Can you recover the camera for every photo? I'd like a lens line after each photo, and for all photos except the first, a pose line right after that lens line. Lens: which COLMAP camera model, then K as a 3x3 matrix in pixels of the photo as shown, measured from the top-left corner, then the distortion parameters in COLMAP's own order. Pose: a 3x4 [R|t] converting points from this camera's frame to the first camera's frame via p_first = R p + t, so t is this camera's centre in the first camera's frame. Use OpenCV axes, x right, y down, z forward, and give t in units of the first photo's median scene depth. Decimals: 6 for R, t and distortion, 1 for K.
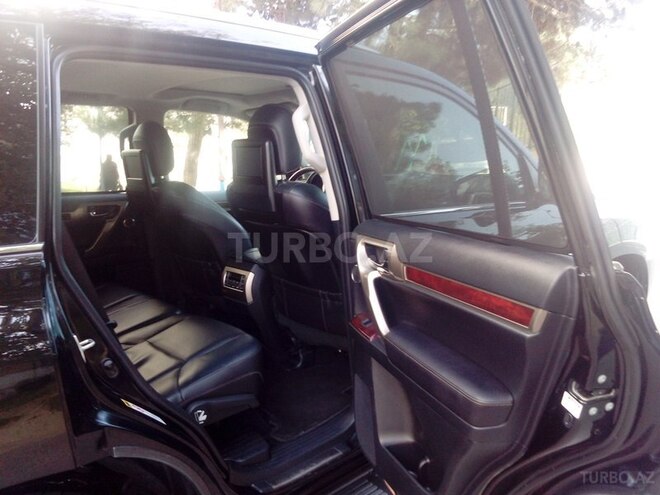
lens RADIAL K [[452.8, 0, 330.0], [0, 452.8, 247.5], [0, 0, 1]] dist [0.056597, -0.001923]
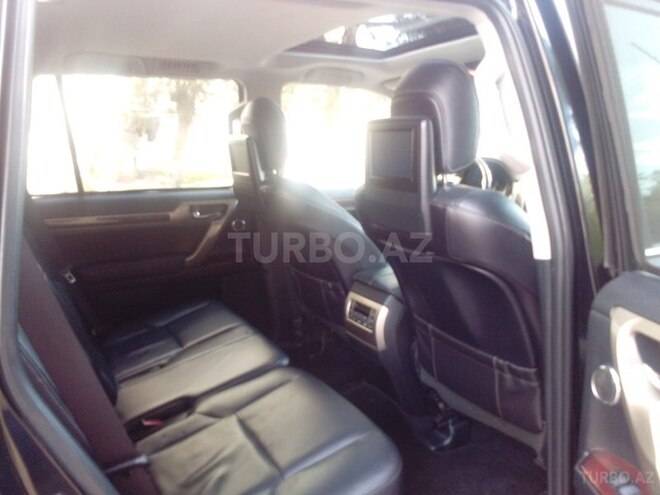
lens RADIAL K [[452.8, 0, 330.0], [0, 452.8, 247.5], [0, 0, 1]] dist [0.056597, -0.001923]
pose [[0.961884, 0.049024, -0.269029, -0.069399], [-0.034275, 0.997655, 0.059251, -0.077073], [0.271303, -0.047771, 0.961308, 0.297703]]
